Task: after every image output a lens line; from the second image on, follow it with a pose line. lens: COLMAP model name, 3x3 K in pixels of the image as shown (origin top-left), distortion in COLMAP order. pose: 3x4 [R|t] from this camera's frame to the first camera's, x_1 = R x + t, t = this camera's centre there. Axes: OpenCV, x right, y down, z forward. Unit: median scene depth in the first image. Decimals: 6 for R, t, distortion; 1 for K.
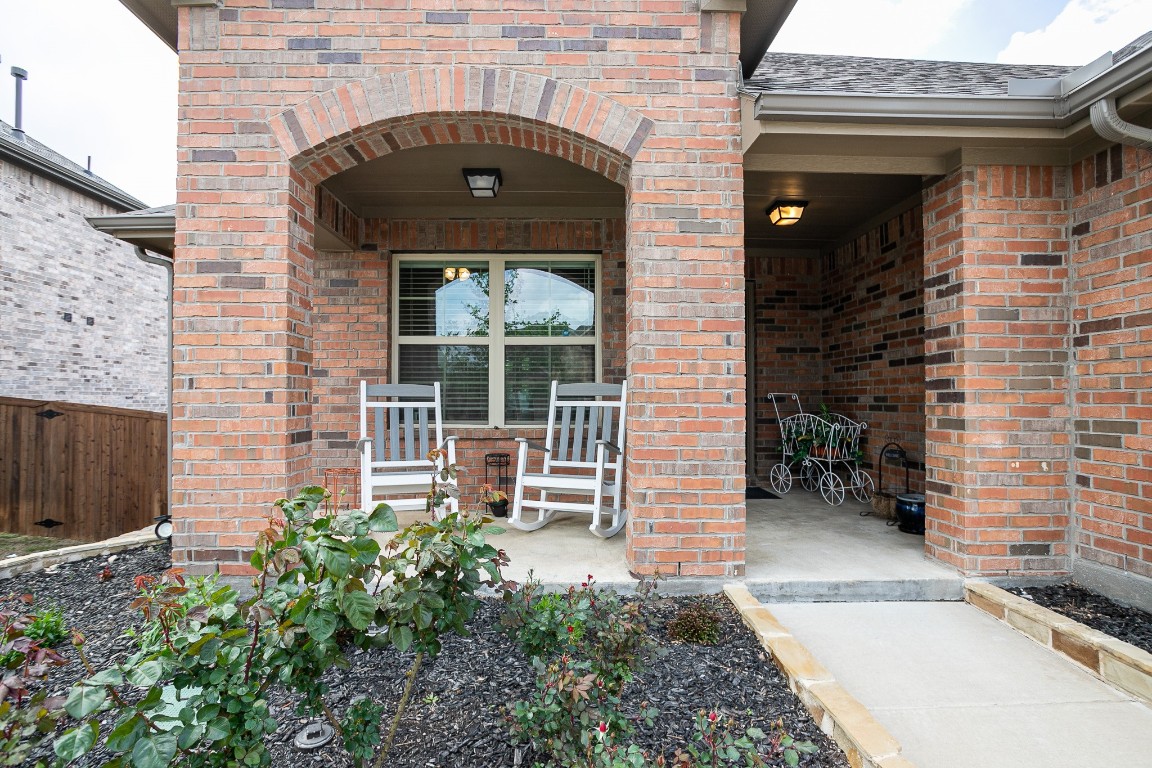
lens RADIAL K [[549.8, 0, 563.5], [0, 549.8, 392.5], [0, 0, 1]] dist [-0.042615, 0.000312]
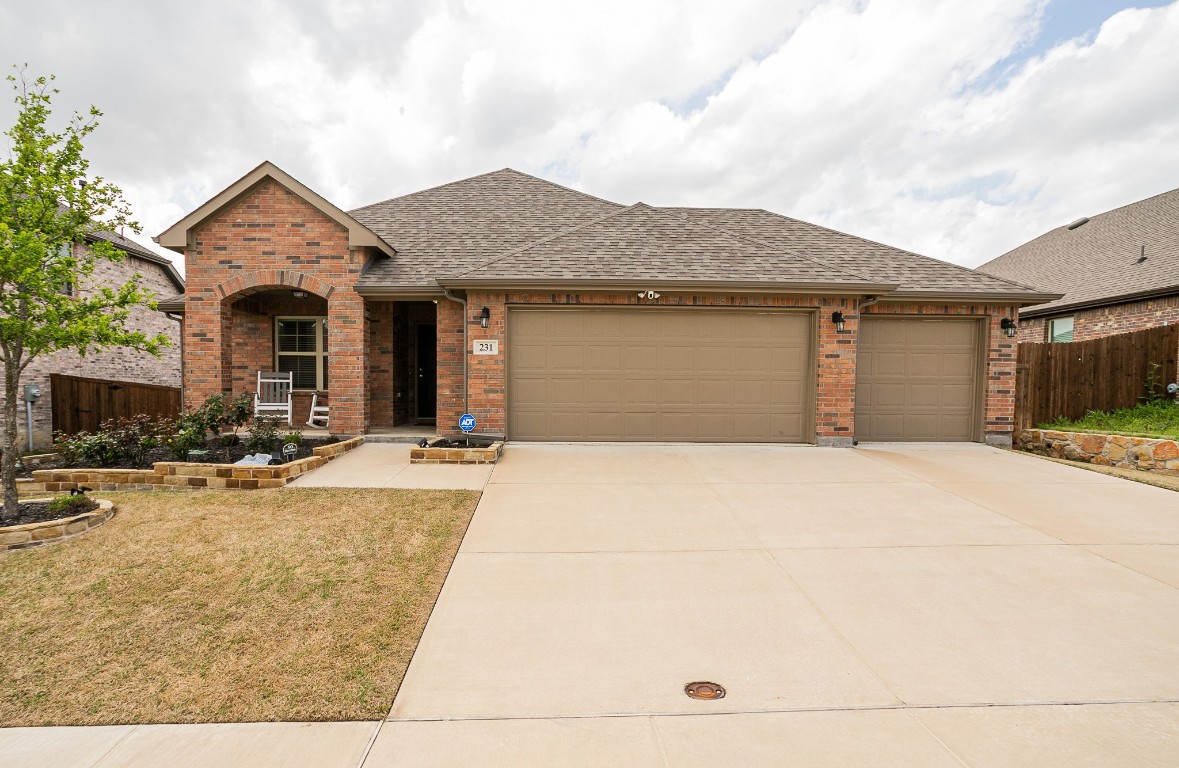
lens RADIAL K [[611.1, 0, 589.1], [0, 611.1, 414.5], [0, 0, 1]] dist [-0.051925, 0.000942]
pose [[0.999893, 0.008464, -0.011904, 1.637044], [-0.007843, 0.998654, 0.051274, 0.034320], [0.012322, -0.051175, 0.998614, -2.412485]]
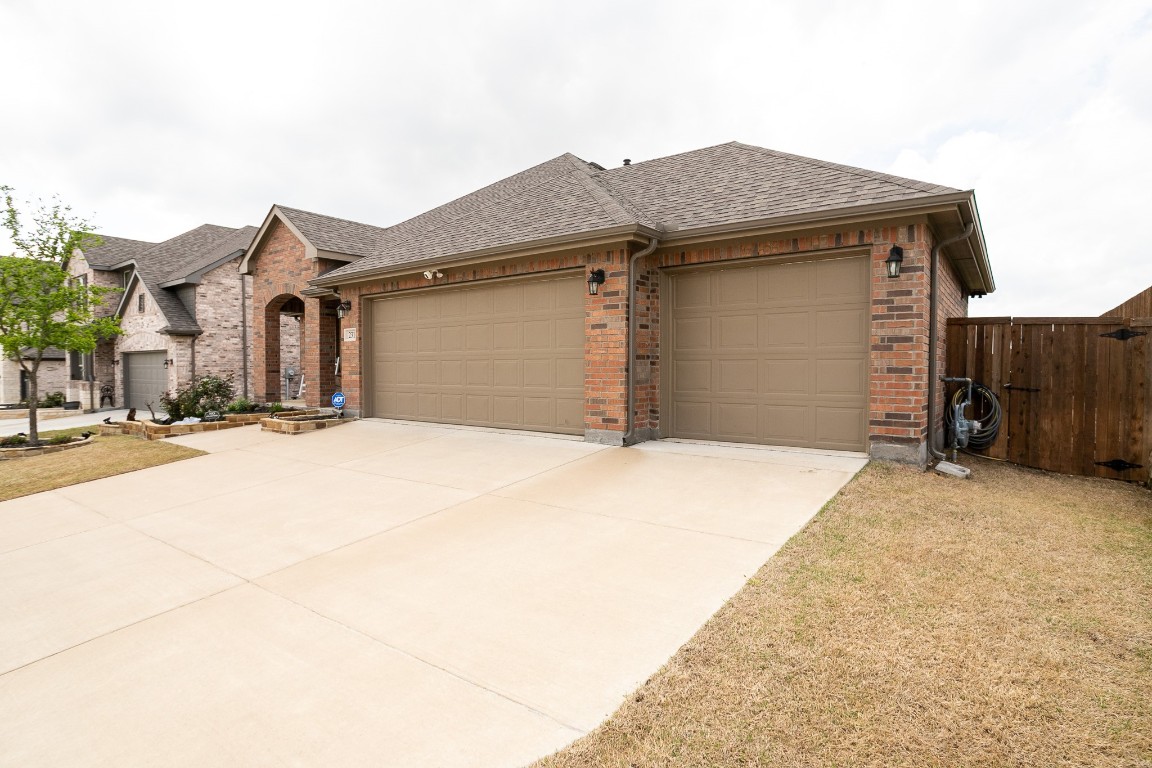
lens RADIAL K [[598.7, 0, 576.0], [0, 598.7, 384.0], [0, 0, 1]] dist [-0.085832, 0.000005]
pose [[0.790004, 0.017353, -0.612856, 4.317083], [0.008364, 0.999201, 0.039075, 0.020547], [0.613045, -0.035995, 0.789228, -1.192308]]
